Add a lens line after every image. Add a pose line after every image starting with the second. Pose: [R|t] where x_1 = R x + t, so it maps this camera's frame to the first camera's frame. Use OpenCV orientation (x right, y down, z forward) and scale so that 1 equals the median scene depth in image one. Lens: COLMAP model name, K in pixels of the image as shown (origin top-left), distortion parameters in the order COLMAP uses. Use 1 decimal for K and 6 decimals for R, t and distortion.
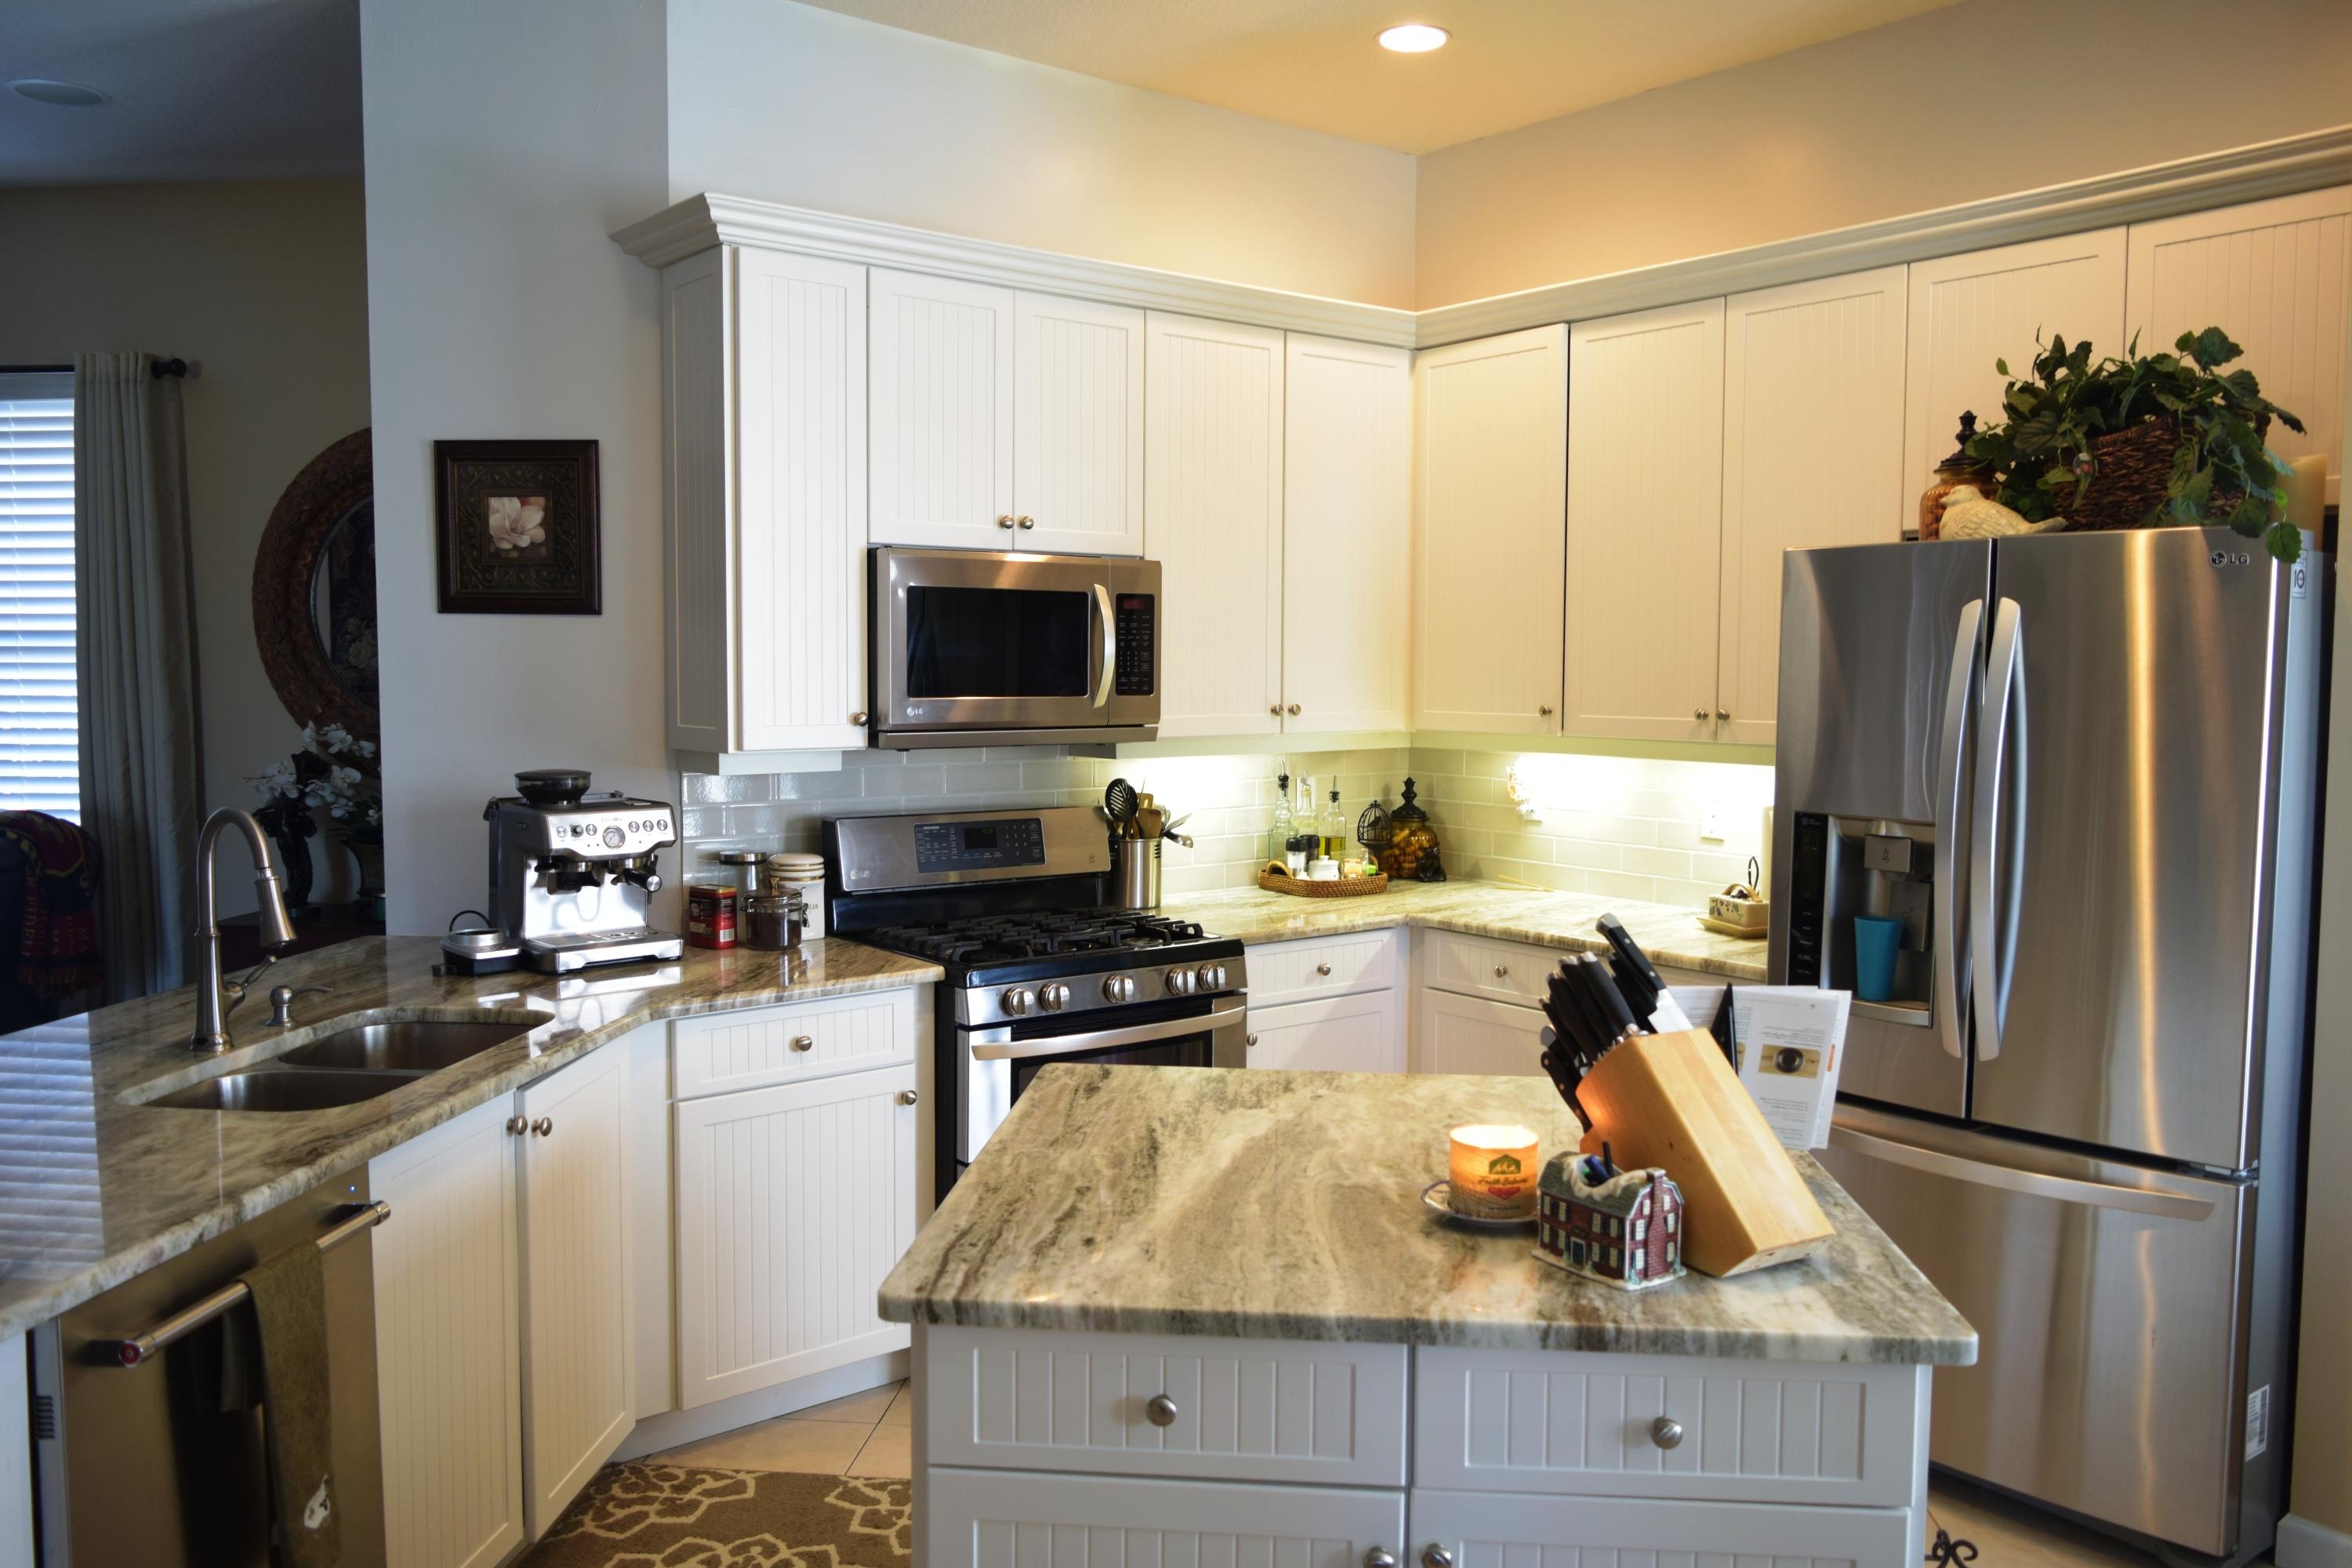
lens RADIAL K [[1791.5, 0, 1182.5], [0, 1791.5, 778.0], [0, 0, 1]] dist [-0.010992, -0.003101]
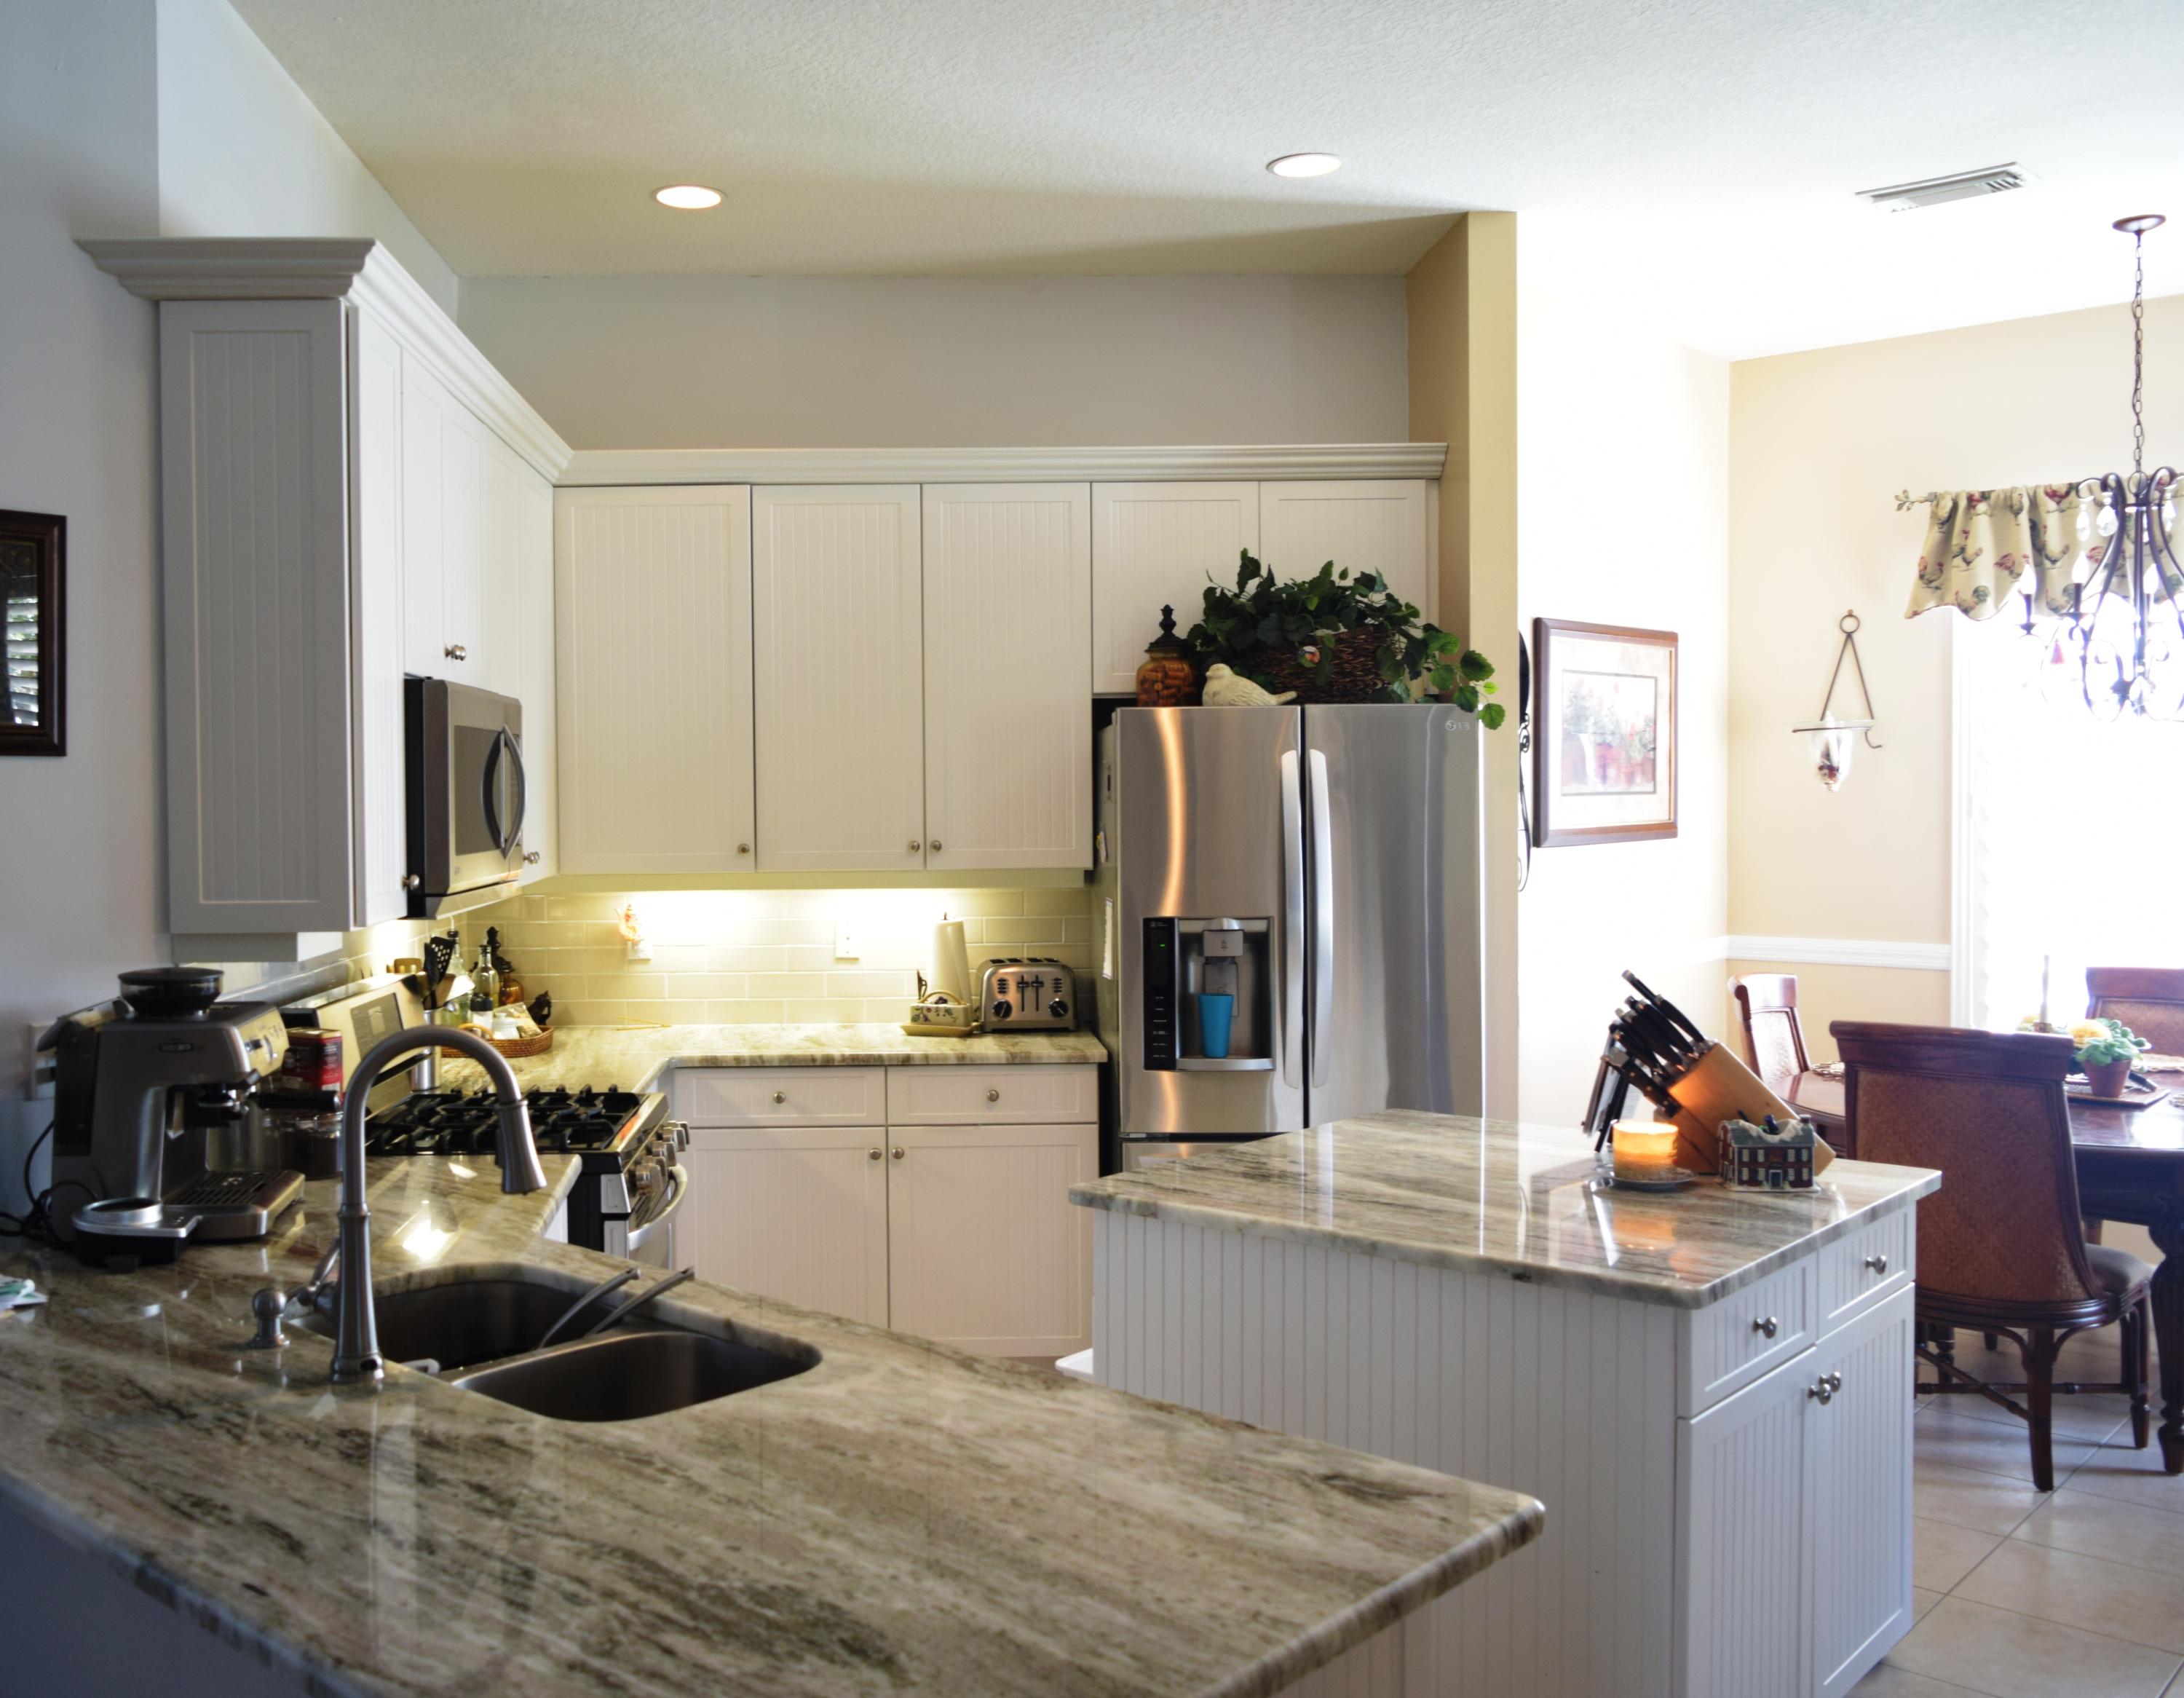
lens RADIAL K [[1830.0, 0, 1085.2], [0, 1830.0, 835.8], [0, 0, 1]] dist [0.004640, -0.000363]
pose [[0.623865, -0.029733, 0.780966, -0.644064], [0.064583, 0.997820, -0.013602, -0.022077], [-0.778859, 0.058923, 0.624425, 0.215043]]
